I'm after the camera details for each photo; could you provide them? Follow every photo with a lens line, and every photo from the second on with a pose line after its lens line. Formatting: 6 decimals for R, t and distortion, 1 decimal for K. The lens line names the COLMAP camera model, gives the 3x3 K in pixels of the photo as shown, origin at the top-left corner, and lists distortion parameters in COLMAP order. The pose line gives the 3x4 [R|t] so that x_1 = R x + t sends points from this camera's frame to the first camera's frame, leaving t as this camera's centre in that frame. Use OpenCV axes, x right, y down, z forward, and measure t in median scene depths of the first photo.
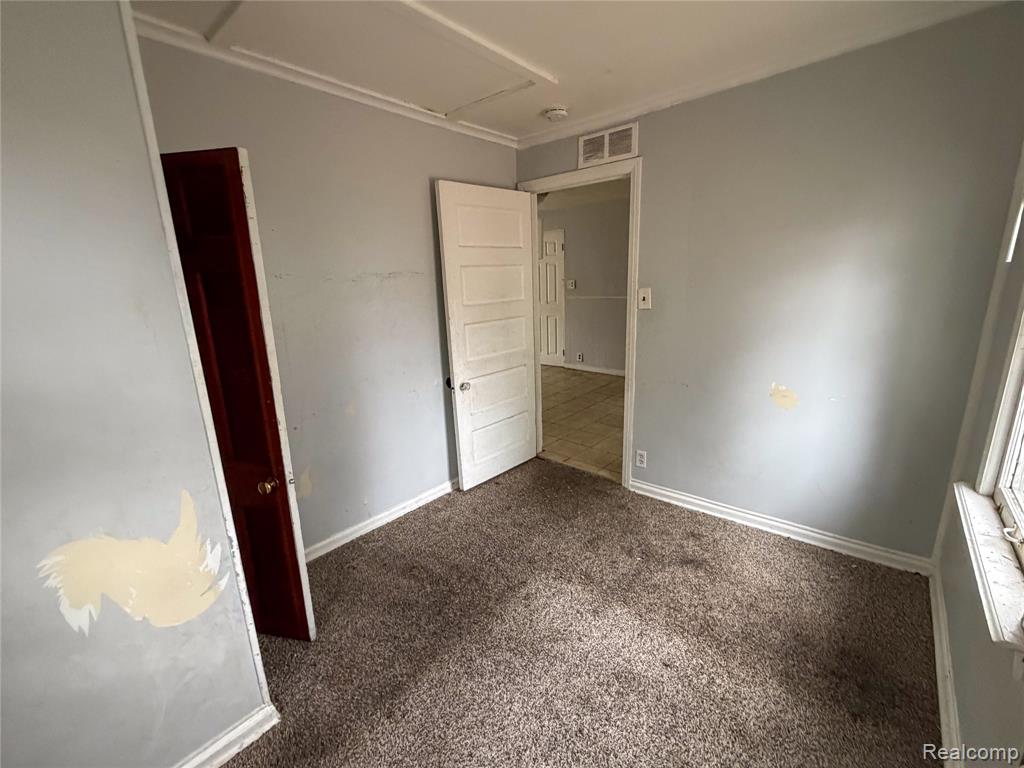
lens RADIAL K [[432.8, 0, 507.0], [0, 432.8, 380.6], [0, 0, 1]] dist [-0.000596, 0.000007]
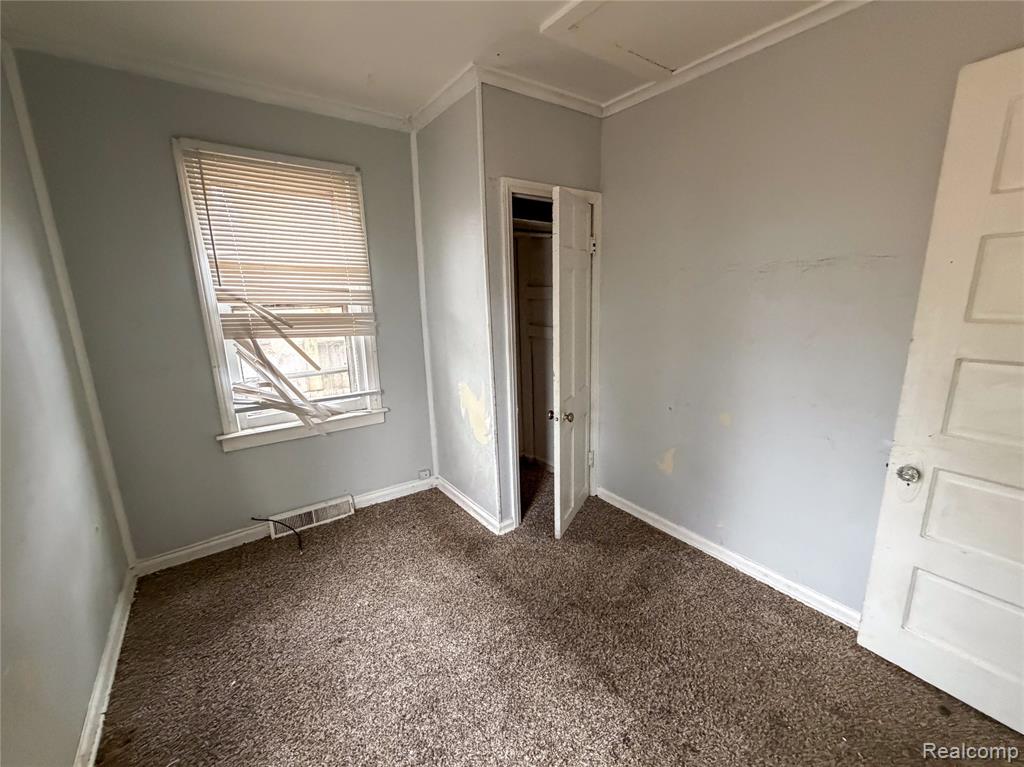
lens RADIAL K [[414.8, 0, 516.7], [0, 414.8, 383.7], [0, 0, 1]] dist [-0.001475, 0.000235]
pose [[-0.210114, 0.245906, -0.946247, 0.512673], [-0.200155, 0.936533, 0.287826, -0.156690], [0.956969, 0.249872, -0.147559, 0.686197]]
